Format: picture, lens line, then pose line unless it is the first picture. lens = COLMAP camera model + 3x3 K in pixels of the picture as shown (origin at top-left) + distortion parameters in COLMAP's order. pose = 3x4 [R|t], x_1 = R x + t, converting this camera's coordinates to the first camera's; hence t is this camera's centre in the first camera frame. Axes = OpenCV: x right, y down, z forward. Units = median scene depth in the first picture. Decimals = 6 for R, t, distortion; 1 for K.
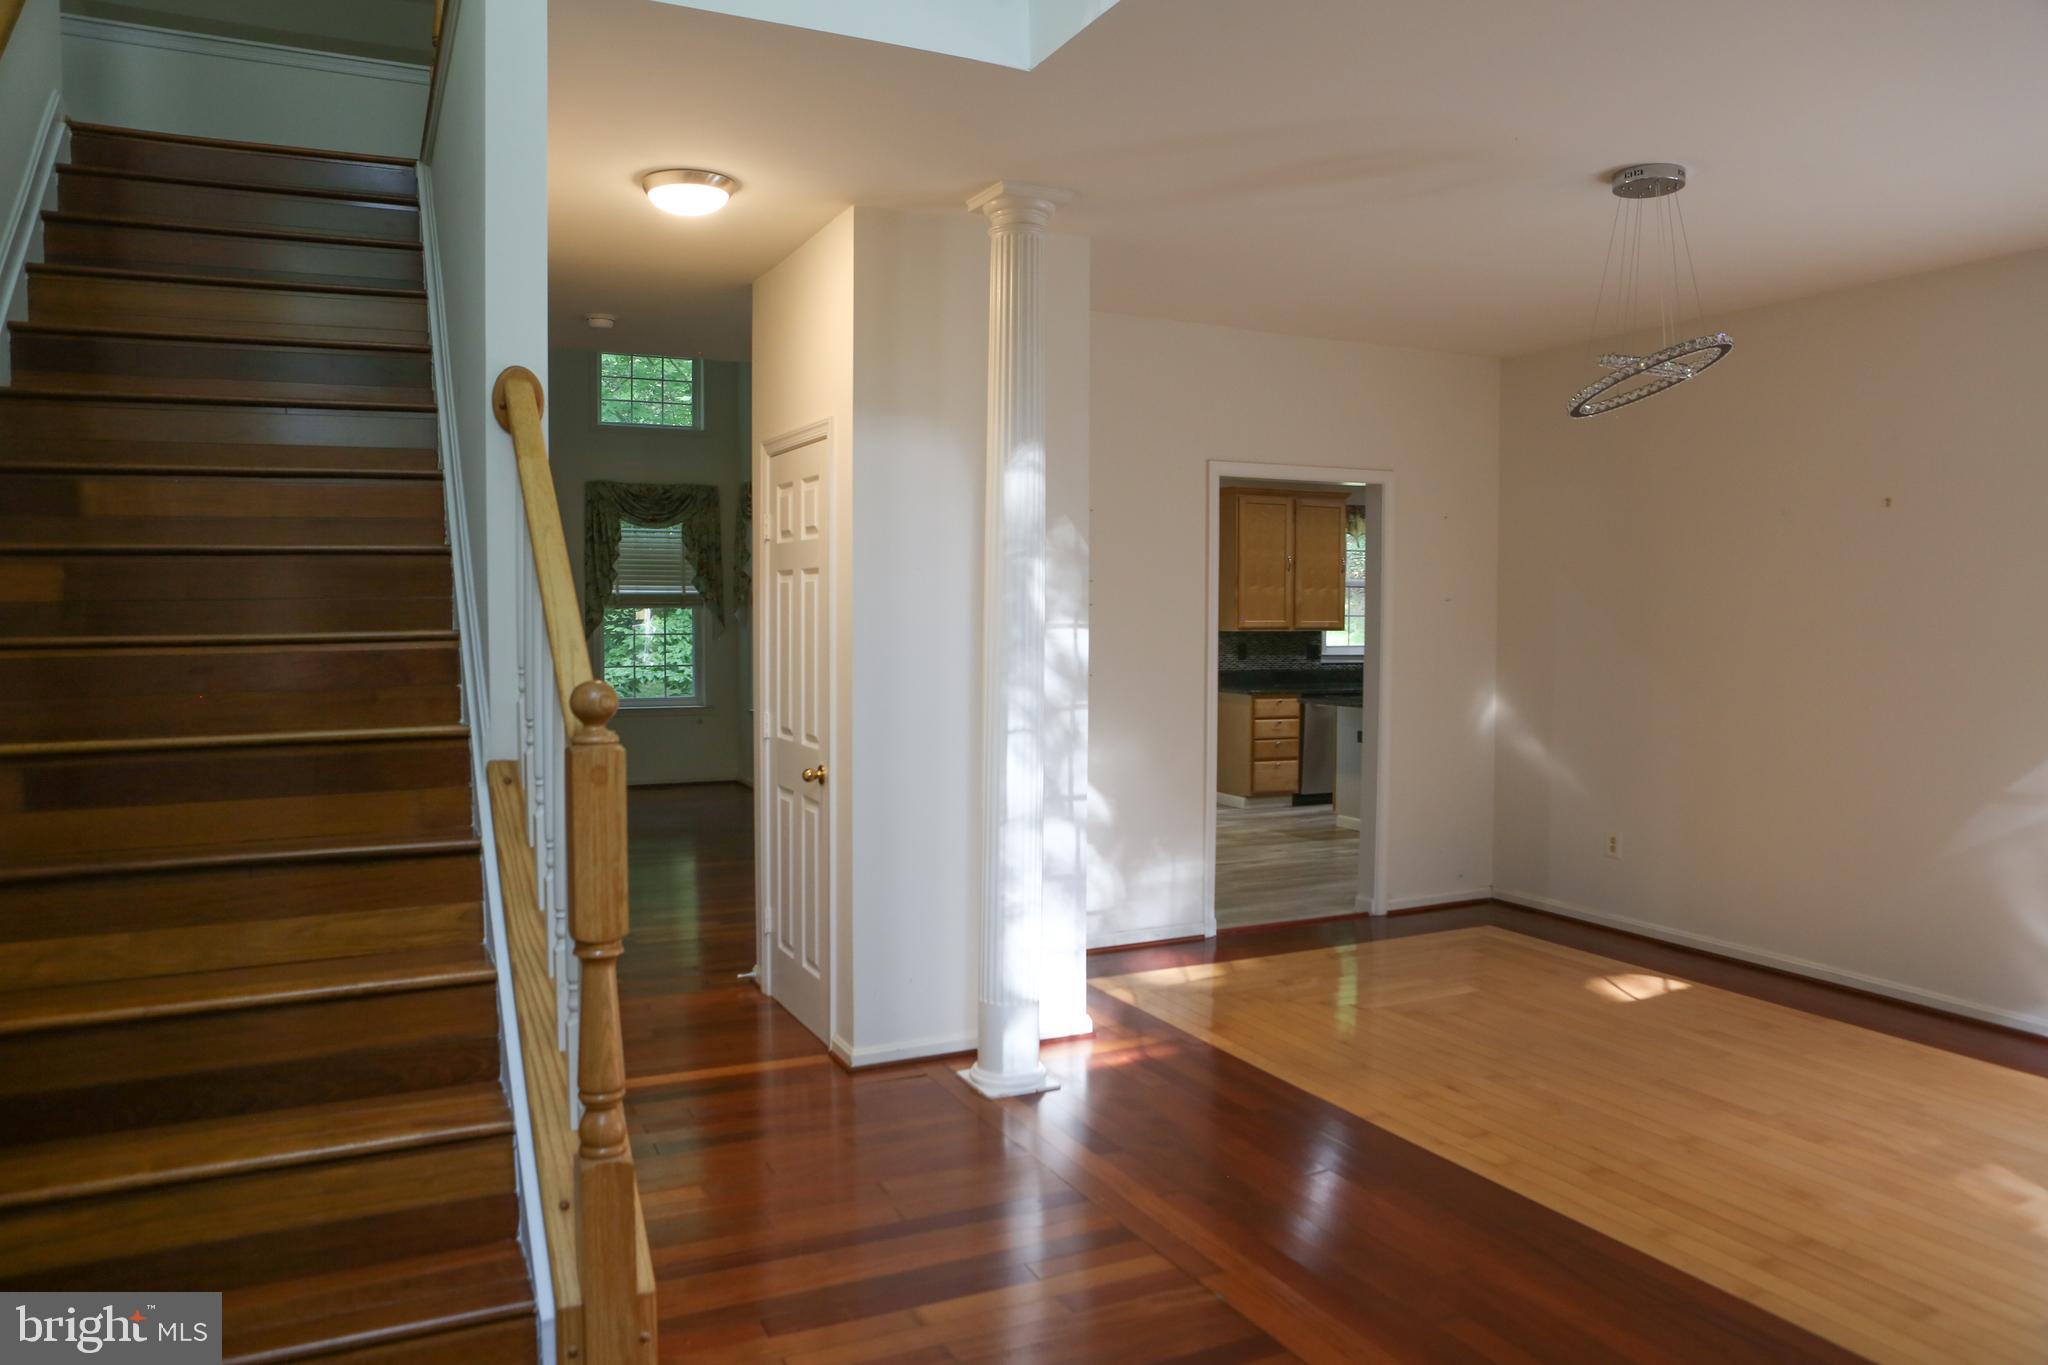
lens RADIAL K [[1408.8, 0, 1019.0], [0, 1408.8, 676.1], [0, 0, 1]] dist [-0.108468, 0.080220]
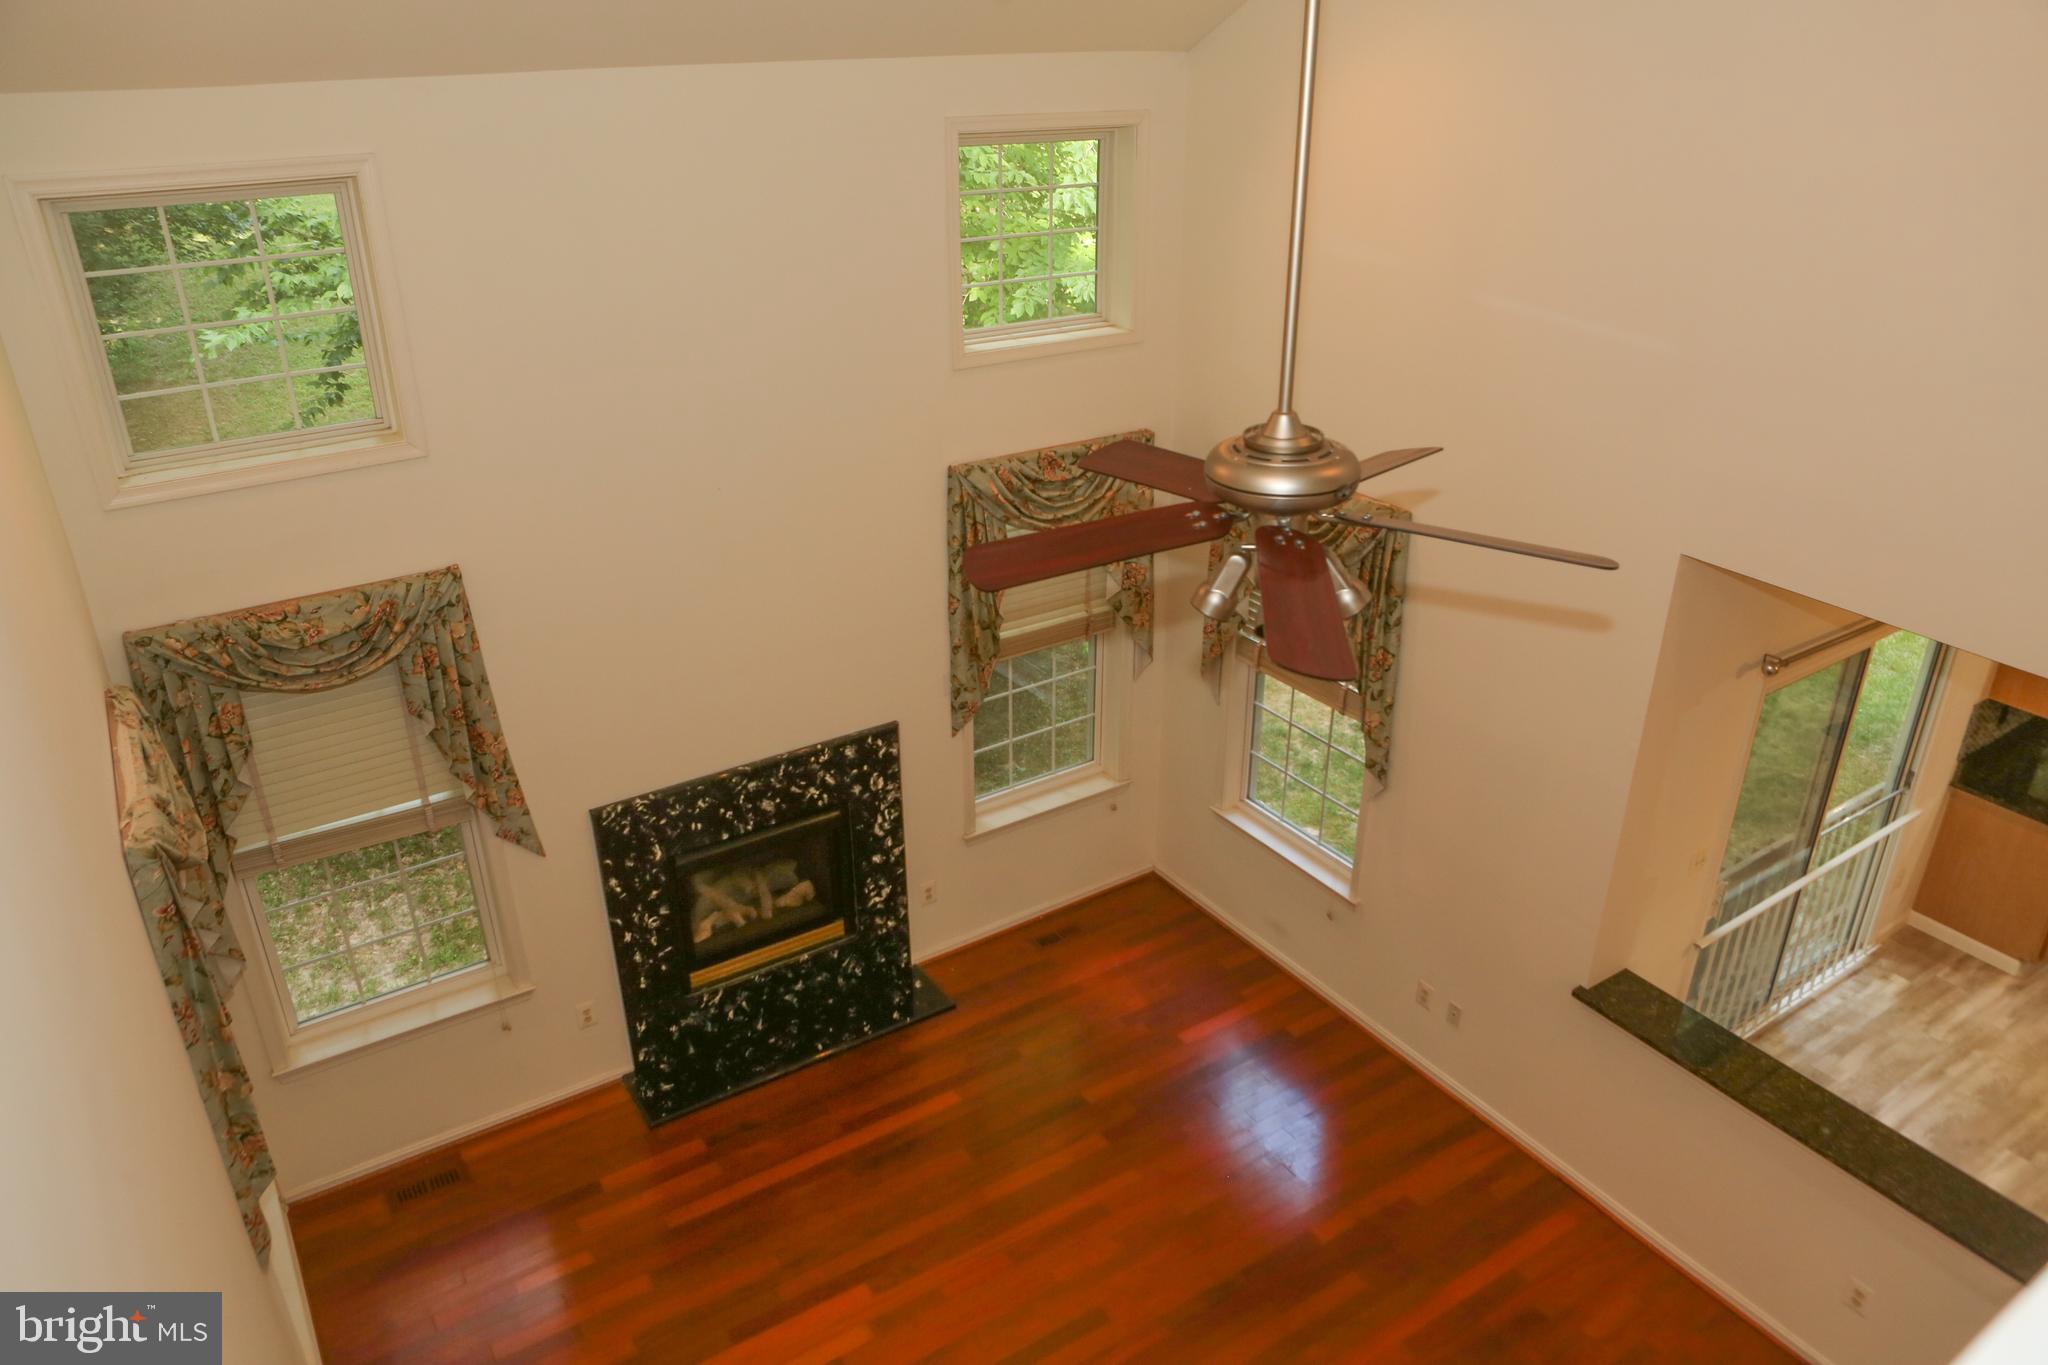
lens RADIAL K [[1408.8, 0, 1015.3], [0, 1408.8, 686.8], [0, 0, 1]] dist [-0.108468, 0.080220]
pose [[0.991237, -0.061682, 0.116806, -0.932225], [0.010672, 0.918783, 0.394620, -0.718283], [-0.131660, -0.389915, 0.911390, 1.273773]]
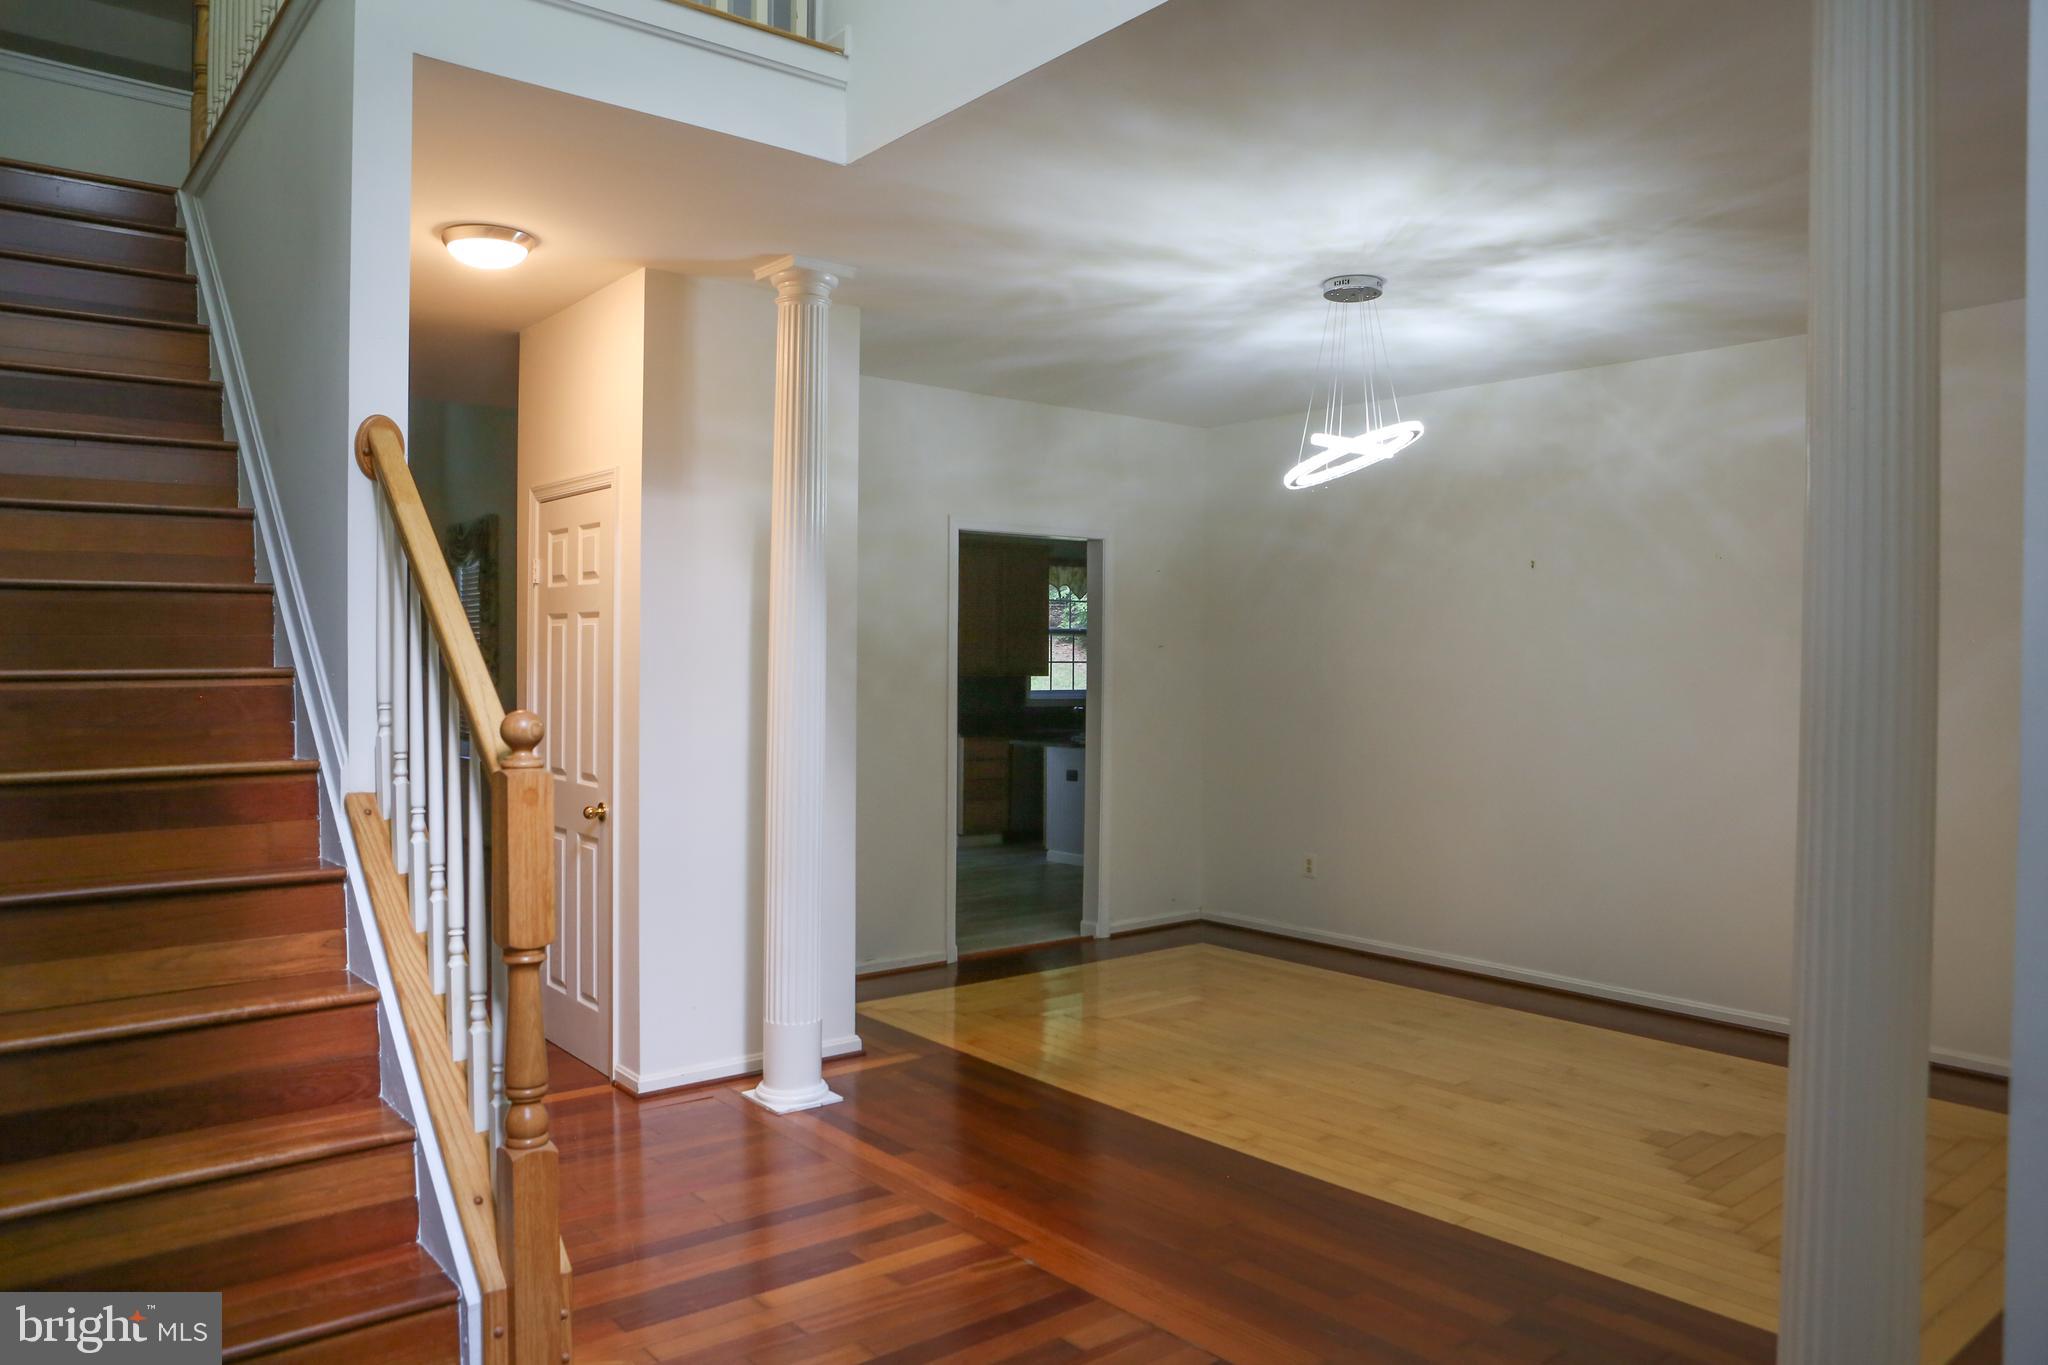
lens RADIAL K [[1408.8, 0, 1017.5], [0, 1408.8, 685.2], [0, 0, 1]] dist [-0.108468, 0.080220]
pose [[0.973523, 0.000910, 0.228585, -0.082222], [0.005502, 0.999609, -0.027415, 0.007255], [-0.228521, 0.027947, 0.973138, -0.073833]]
